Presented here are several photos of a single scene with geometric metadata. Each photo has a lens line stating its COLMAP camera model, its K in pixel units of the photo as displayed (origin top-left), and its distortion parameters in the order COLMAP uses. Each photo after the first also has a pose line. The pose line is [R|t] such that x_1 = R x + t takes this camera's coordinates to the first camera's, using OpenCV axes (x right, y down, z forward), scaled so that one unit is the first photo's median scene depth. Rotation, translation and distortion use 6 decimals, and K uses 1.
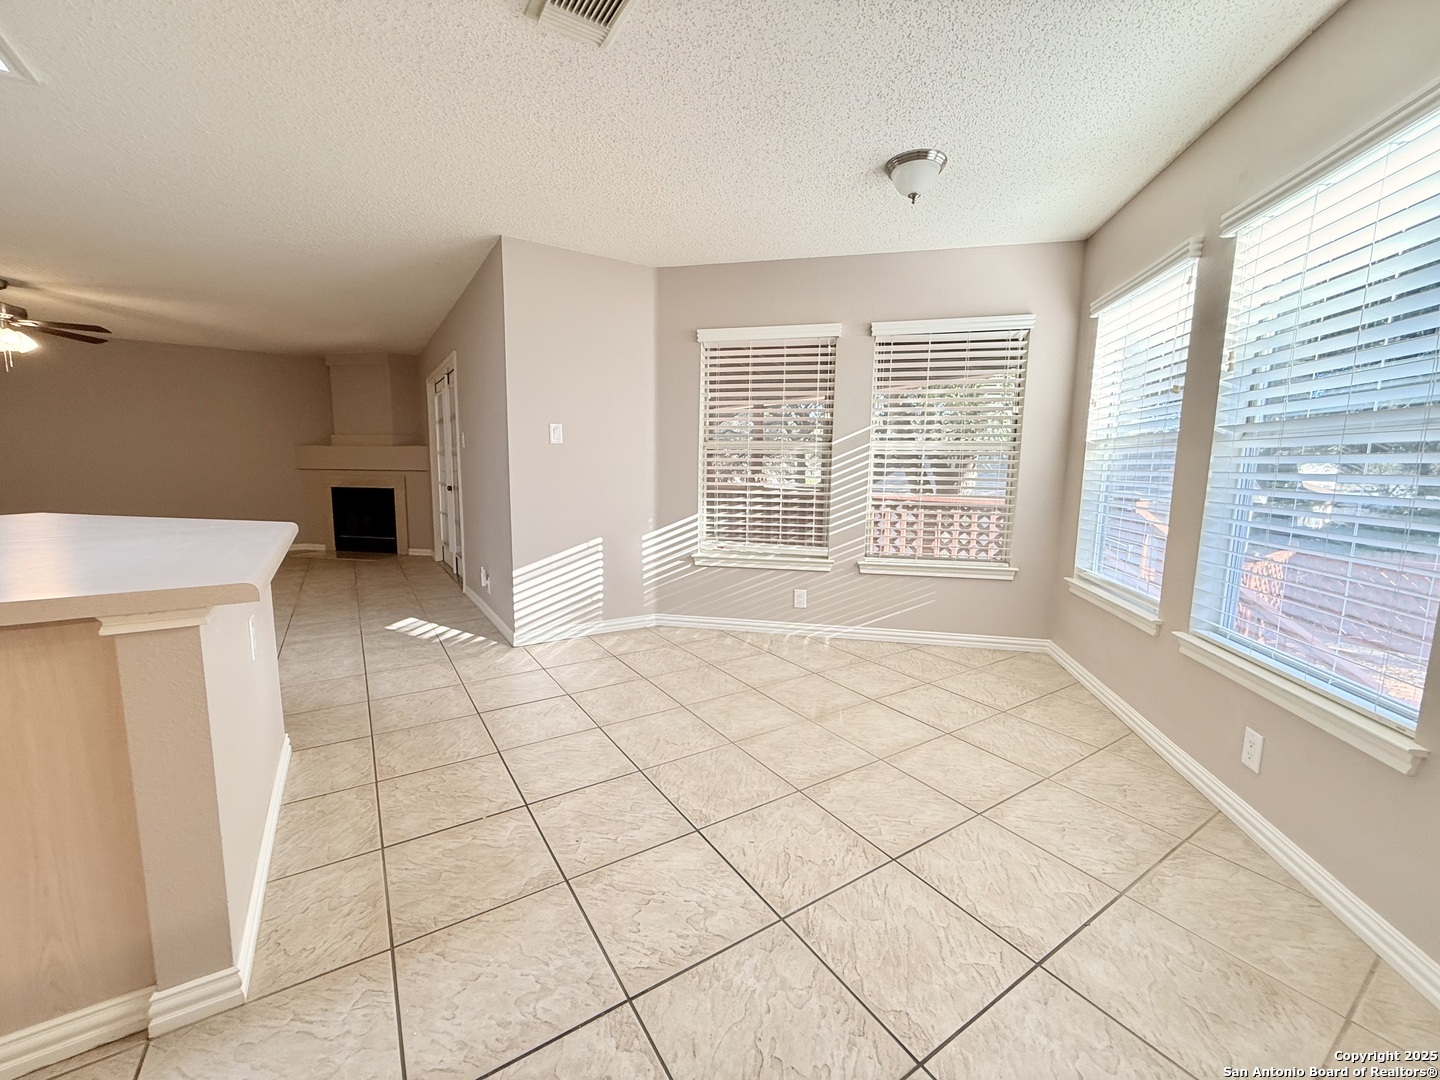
lens RADIAL K [[575.6, 0, 716.1], [0, 575.6, 541.2], [0, 0, 1]] dist [0.001410, 0.000359]
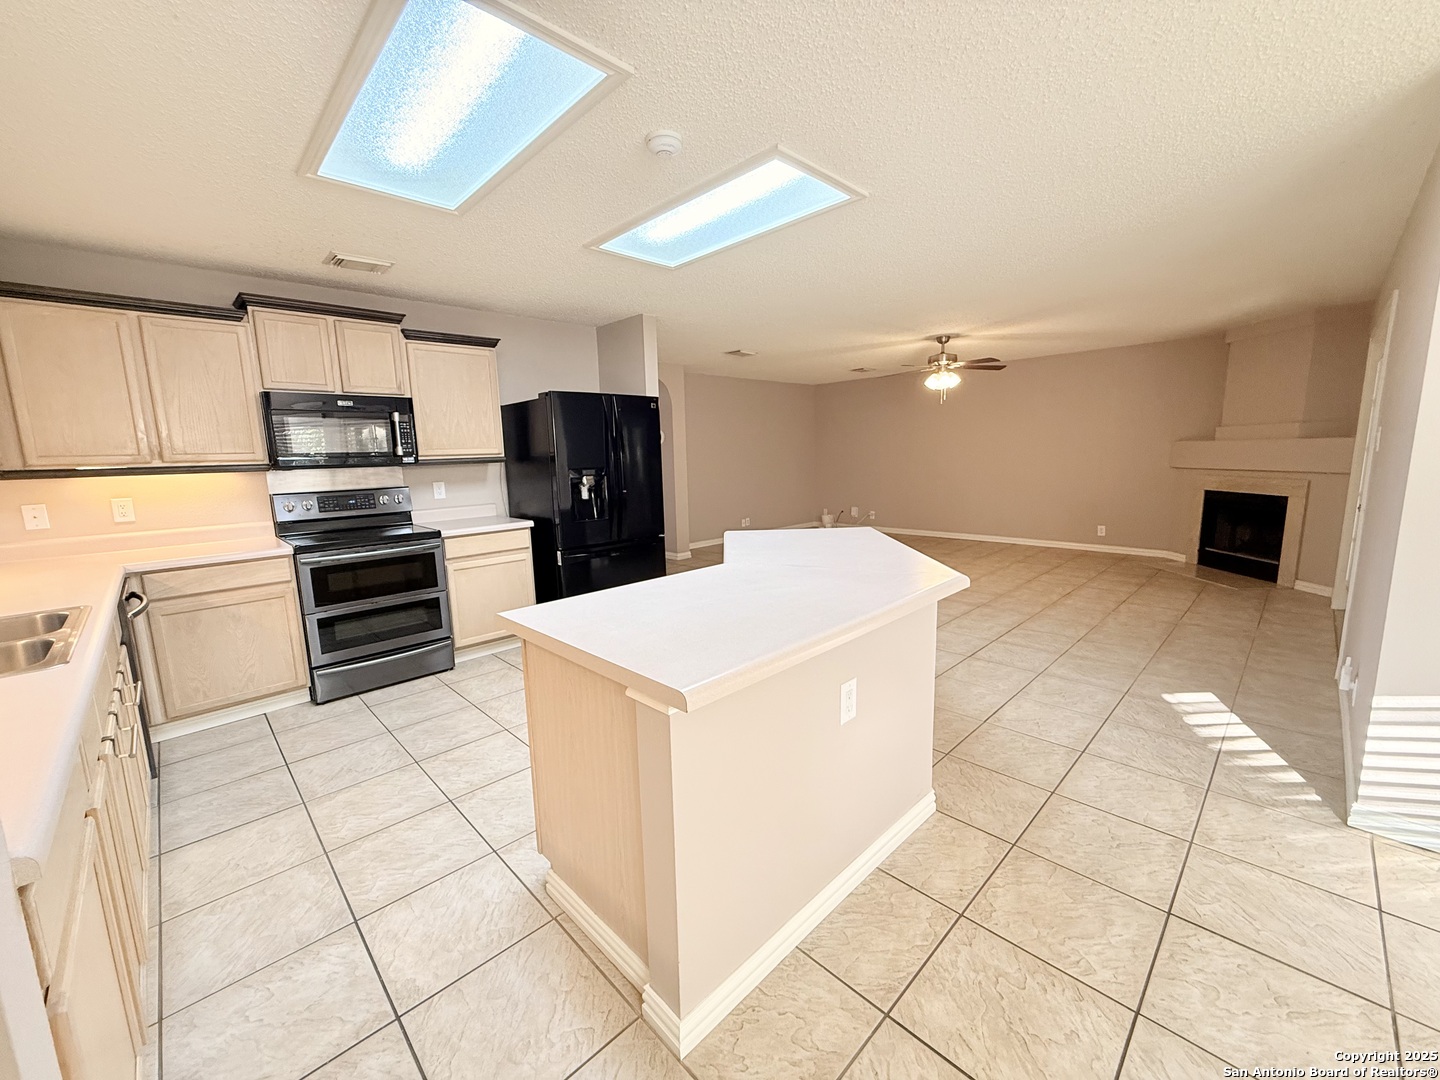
lens RADIAL K [[575.6, 0, 710.9], [0, 575.6, 541.9], [0, 0, 1]] dist [0.001410, 0.000359]
pose [[0.197304, 0.132488, -0.971349, 0.029606], [-0.097176, 0.988589, 0.115101, -0.079584], [0.975514, 0.071682, 0.207927, 0.221591]]
